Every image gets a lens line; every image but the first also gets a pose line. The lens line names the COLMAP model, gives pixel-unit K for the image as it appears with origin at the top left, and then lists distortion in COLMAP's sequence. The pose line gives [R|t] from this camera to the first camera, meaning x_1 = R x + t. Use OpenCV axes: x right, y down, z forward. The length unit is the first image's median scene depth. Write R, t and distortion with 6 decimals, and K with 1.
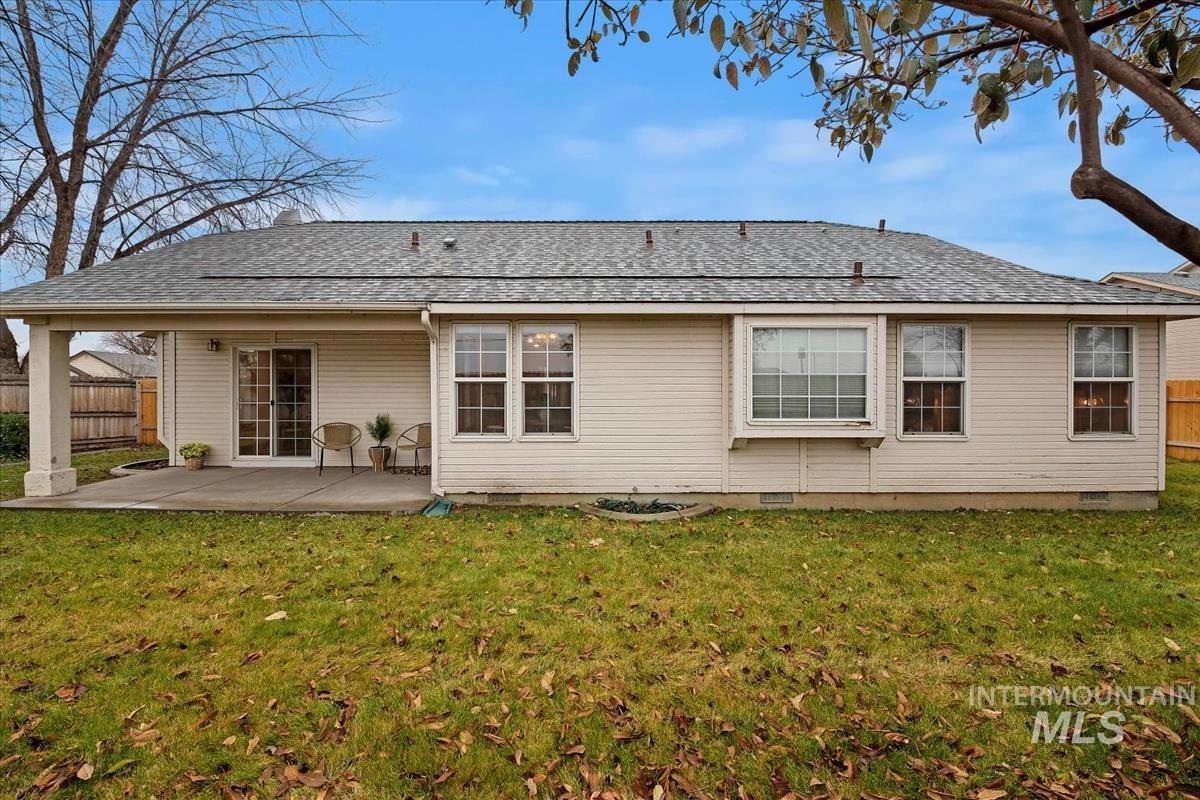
lens RADIAL K [[505.8, 0, 600.3], [0, 505.8, 395.9], [0, 0, 1]] dist [0.003505, -0.000063]
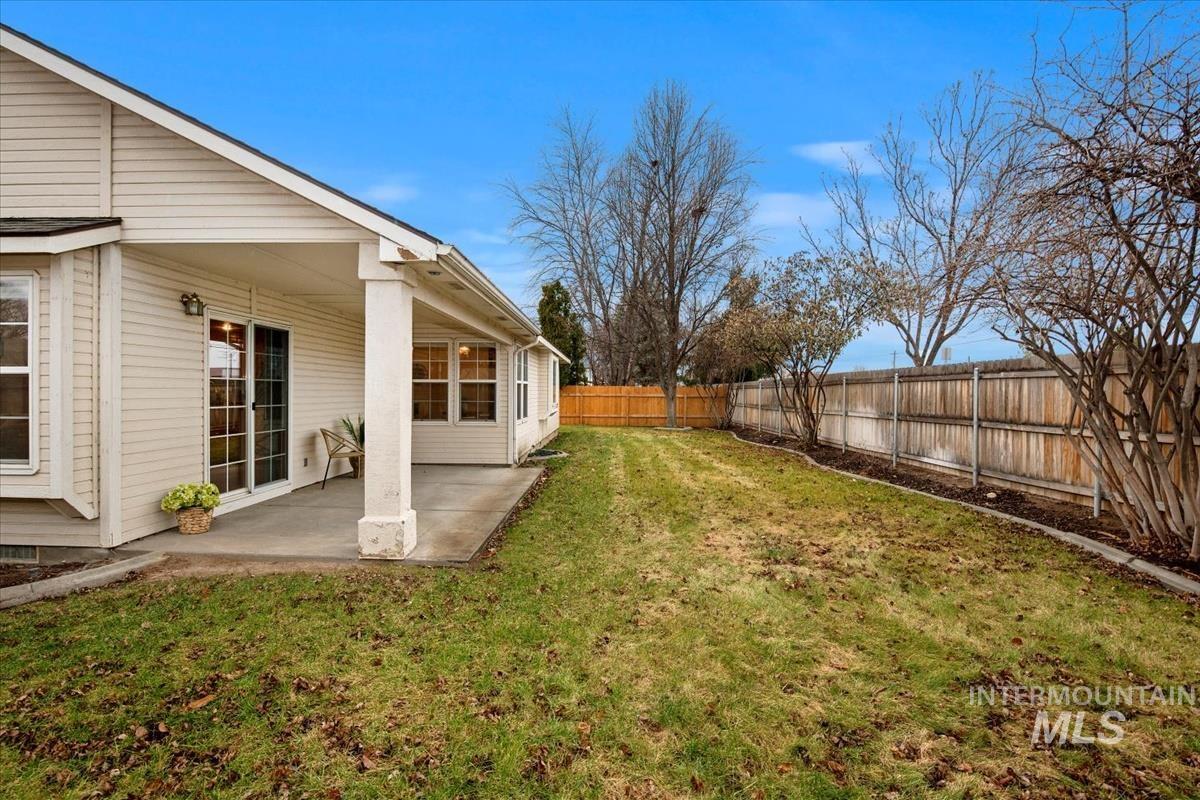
lens RADIAL K [[558.6, 0, 594.1], [0, 558.6, 397.2], [0, 0, 1]] dist [-0.004754, -0.000412]
pose [[-0.004454, -0.009405, 0.999946, -1.873146], [0.006997, 0.999931, 0.009436, -0.001567], [-0.999966, 0.007039, -0.004387, 0.769833]]
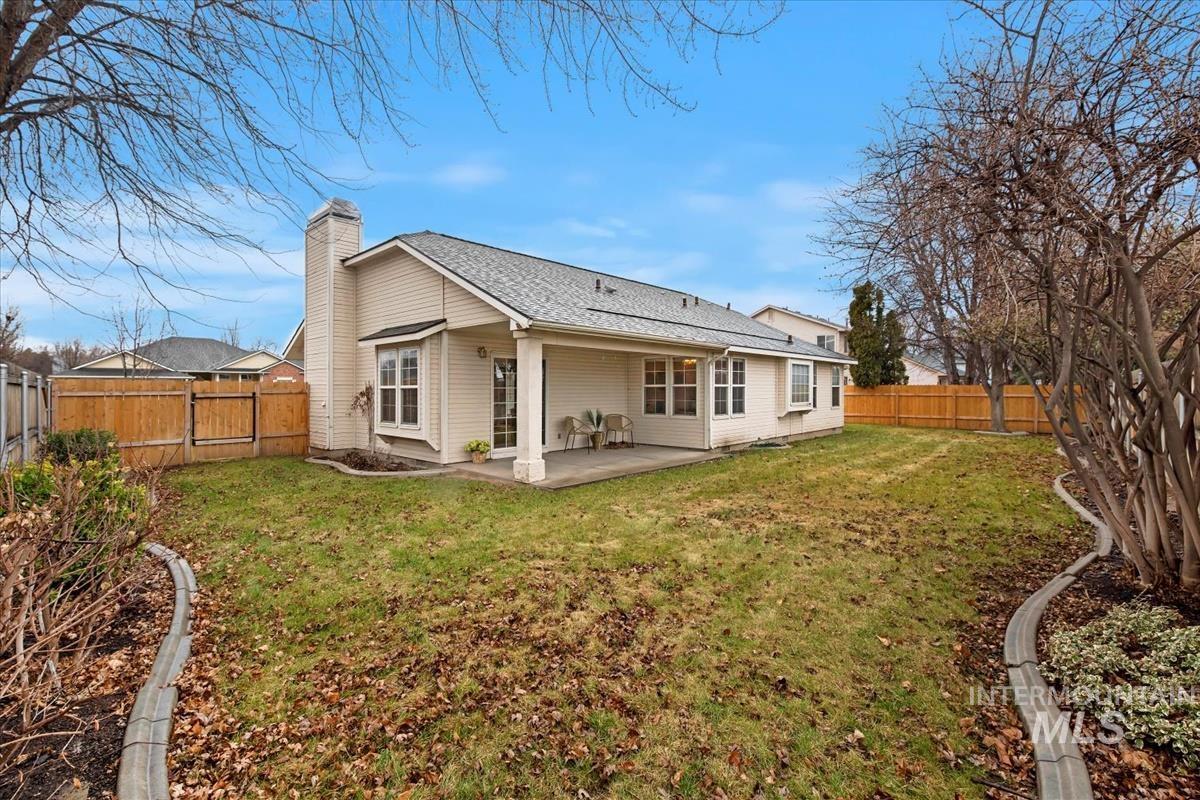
lens RADIAL K [[535.8, 0, 593.1], [0, 535.8, 394.0], [0, 0, 1]] dist [-0.011433, -0.000194]
pose [[0.669140, -0.006268, 0.743110, -2.021956], [0.011442, 0.999933, -0.001869, -0.002532], [-0.743049, 0.009753, 0.669166, 0.028683]]
